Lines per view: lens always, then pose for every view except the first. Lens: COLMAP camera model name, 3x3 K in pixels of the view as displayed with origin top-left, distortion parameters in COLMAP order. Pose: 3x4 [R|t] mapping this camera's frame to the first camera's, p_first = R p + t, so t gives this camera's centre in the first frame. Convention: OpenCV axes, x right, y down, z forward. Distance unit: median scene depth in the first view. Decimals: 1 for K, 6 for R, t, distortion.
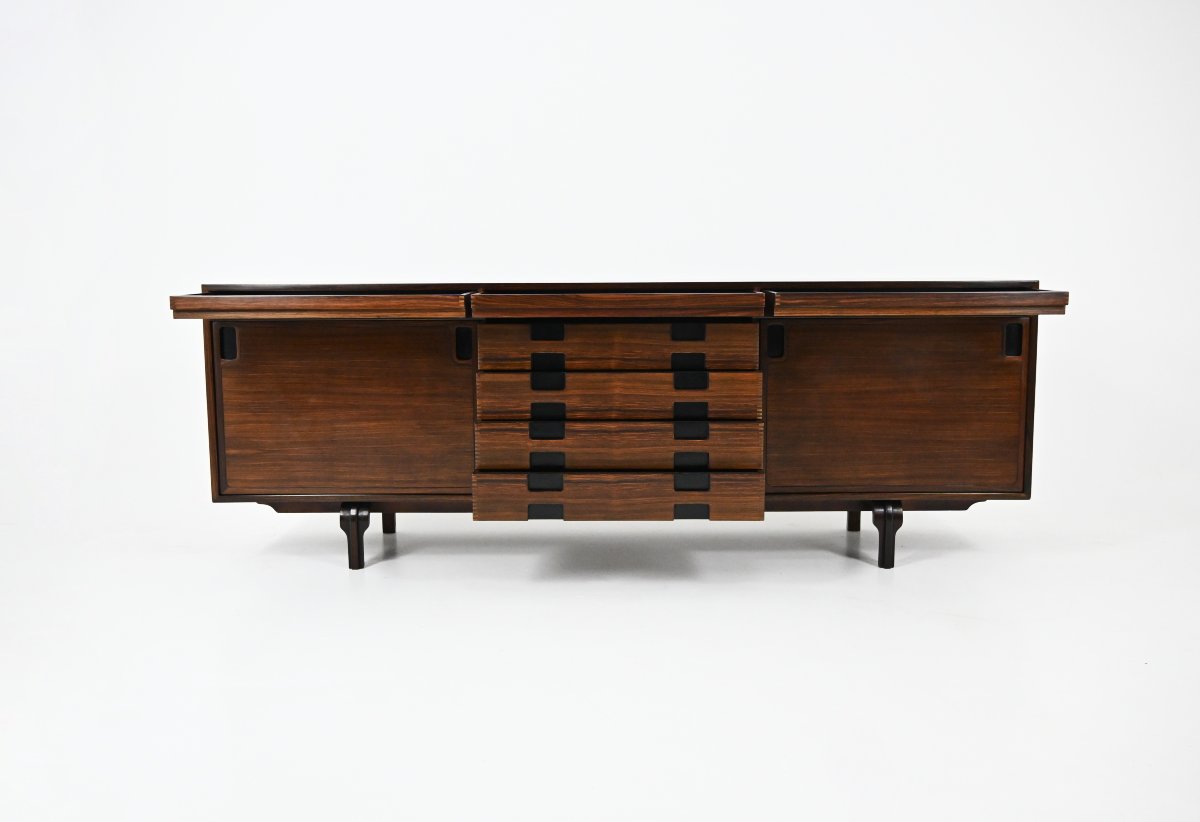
lens RADIAL K [[1045.1, 0, 600.0], [0, 1045.1, 411.0], [0, 0, 1]] dist [0.001400, 0.001231]
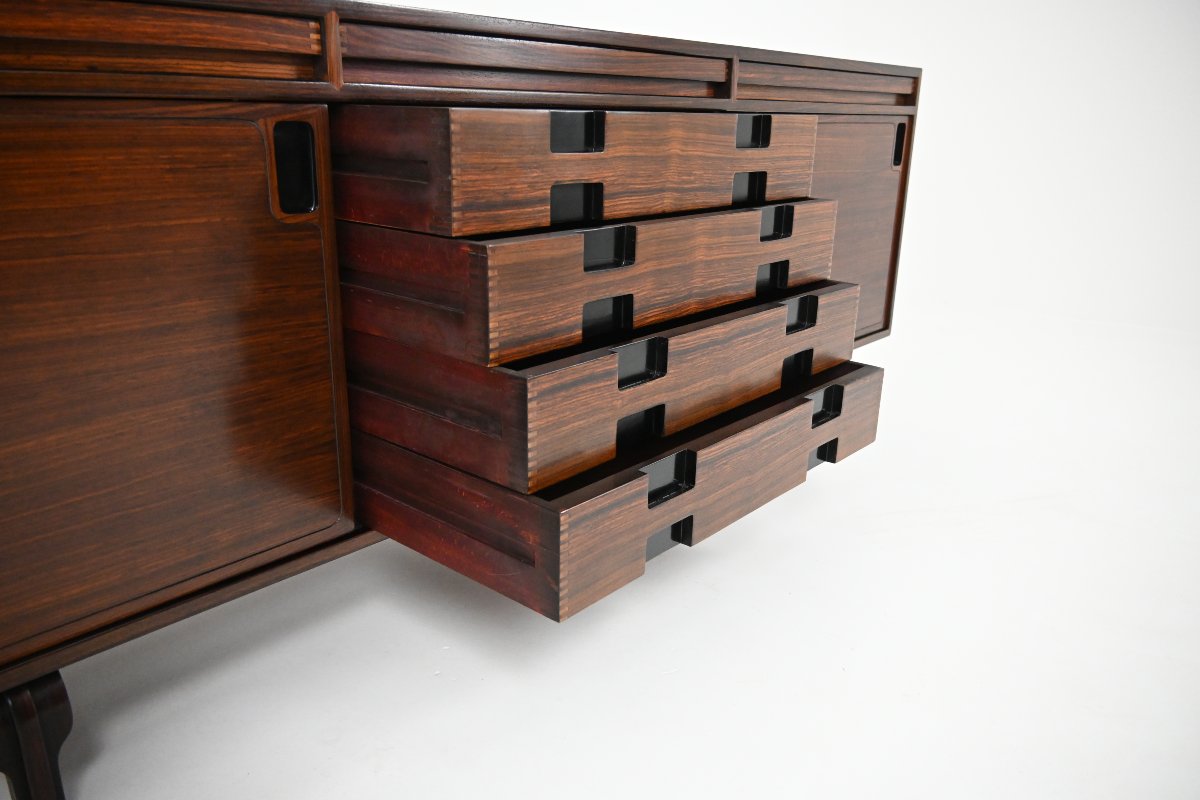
lens RADIAL K [[903.6, 0, 600.0], [0, 903.6, 400.0], [0, 0, 1]] dist [0.001461, 0.000270]
pose [[0.647318, -0.216425, 0.730849, -0.335599], [0.080329, 0.972873, 0.216947, -0.048784], [-0.757976, -0.081725, 0.647143, 0.756455]]
